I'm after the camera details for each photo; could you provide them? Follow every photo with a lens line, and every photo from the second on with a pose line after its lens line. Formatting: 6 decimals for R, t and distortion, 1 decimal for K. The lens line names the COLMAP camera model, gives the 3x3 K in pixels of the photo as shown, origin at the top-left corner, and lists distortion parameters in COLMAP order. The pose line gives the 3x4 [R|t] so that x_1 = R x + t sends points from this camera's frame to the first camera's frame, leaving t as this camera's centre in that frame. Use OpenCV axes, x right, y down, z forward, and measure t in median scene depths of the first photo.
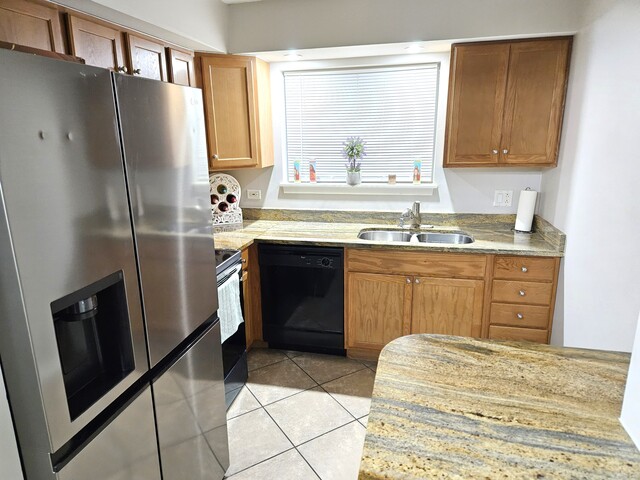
lens RADIAL K [[422.6, 0, 316.8], [0, 422.6, 241.0], [0, 0, 1]] dist [0.036708, -0.011781]
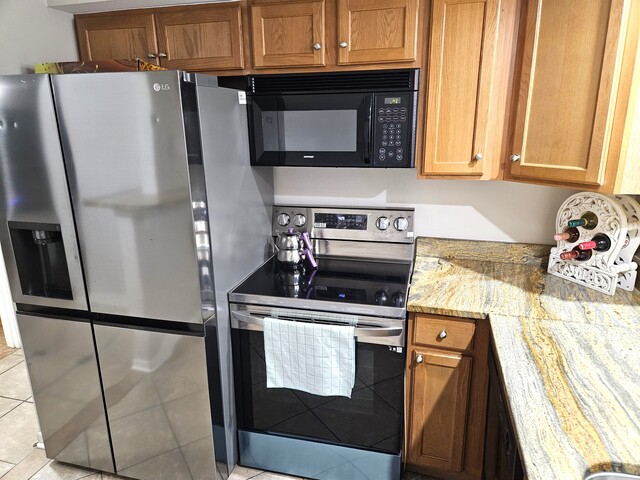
lens RADIAL K [[422.6, 0, 319.9], [0, 422.6, 237.6], [0, 0, 1]] dist [0.036708, -0.011781]
pose [[-0.023939, 0.280732, -0.959488, 0.357626], [-0.235844, 0.931087, 0.278307, -0.198953], [0.971496, 0.232952, 0.043920, 0.749644]]
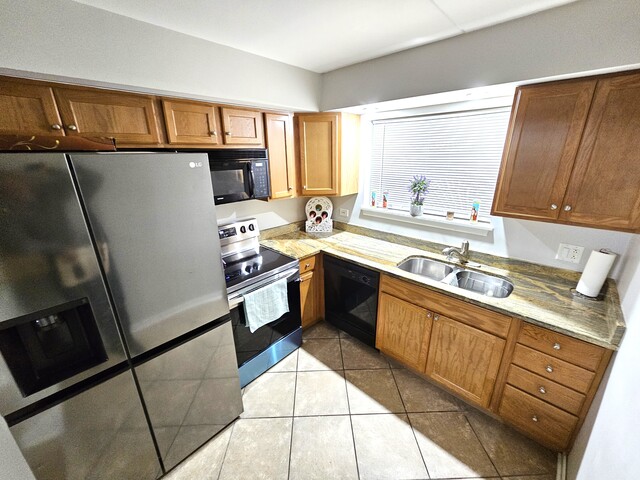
lens RADIAL K [[259.4, 0, 322.6], [0, 259.4, 239.7], [0, 0, 1]] dist [-0.009451, 0.001076]
pose [[0.866876, 0.164869, -0.470473, 0.249007], [-0.126455, 0.985586, 0.112379, -0.133396], [0.482220, -0.037925, 0.875229, 0.273952]]
